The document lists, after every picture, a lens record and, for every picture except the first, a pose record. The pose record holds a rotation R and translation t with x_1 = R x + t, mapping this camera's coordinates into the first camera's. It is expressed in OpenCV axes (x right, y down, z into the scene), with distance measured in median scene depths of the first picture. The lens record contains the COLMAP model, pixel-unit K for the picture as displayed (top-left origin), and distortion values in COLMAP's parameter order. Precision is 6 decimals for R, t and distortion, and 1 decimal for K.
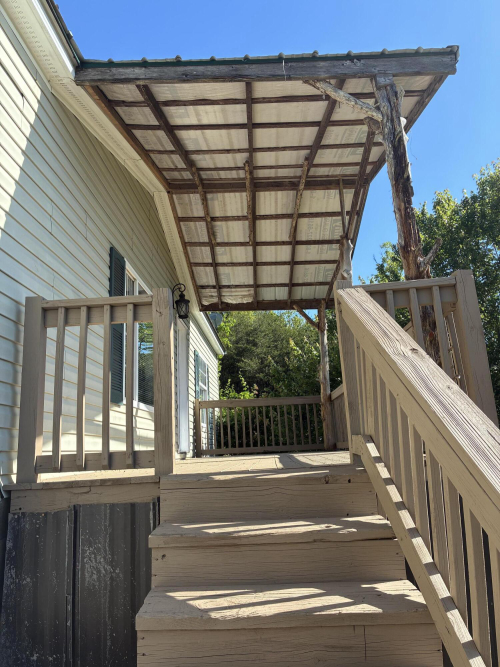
lens RADIAL K [[511.3, 0, 250.0], [0, 511.3, 333.5], [0, 0, 1]] dist [0.030198, -0.003908]
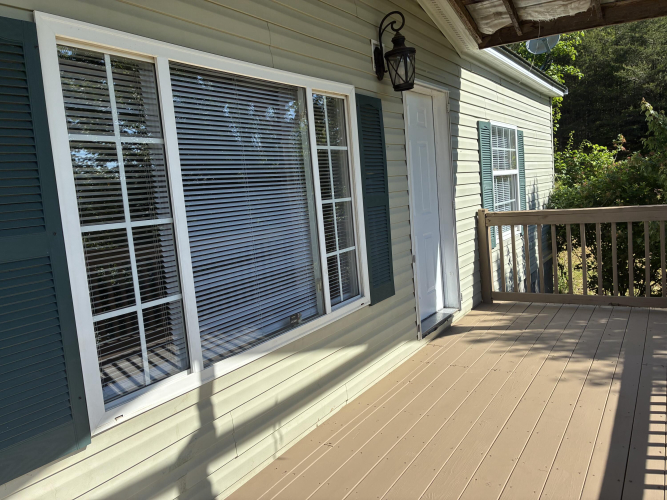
lens RADIAL K [[511.3, 0, 334.1], [0, 511.3, 253.5], [0, 0, 1]] dist [0.030198, -0.003908]
pose [[0.863915, 0.032393, -0.502595, 0.042458], [0.155940, 0.931684, 0.328096, -0.040626], [0.478888, -0.361822, 0.799845, 0.388867]]
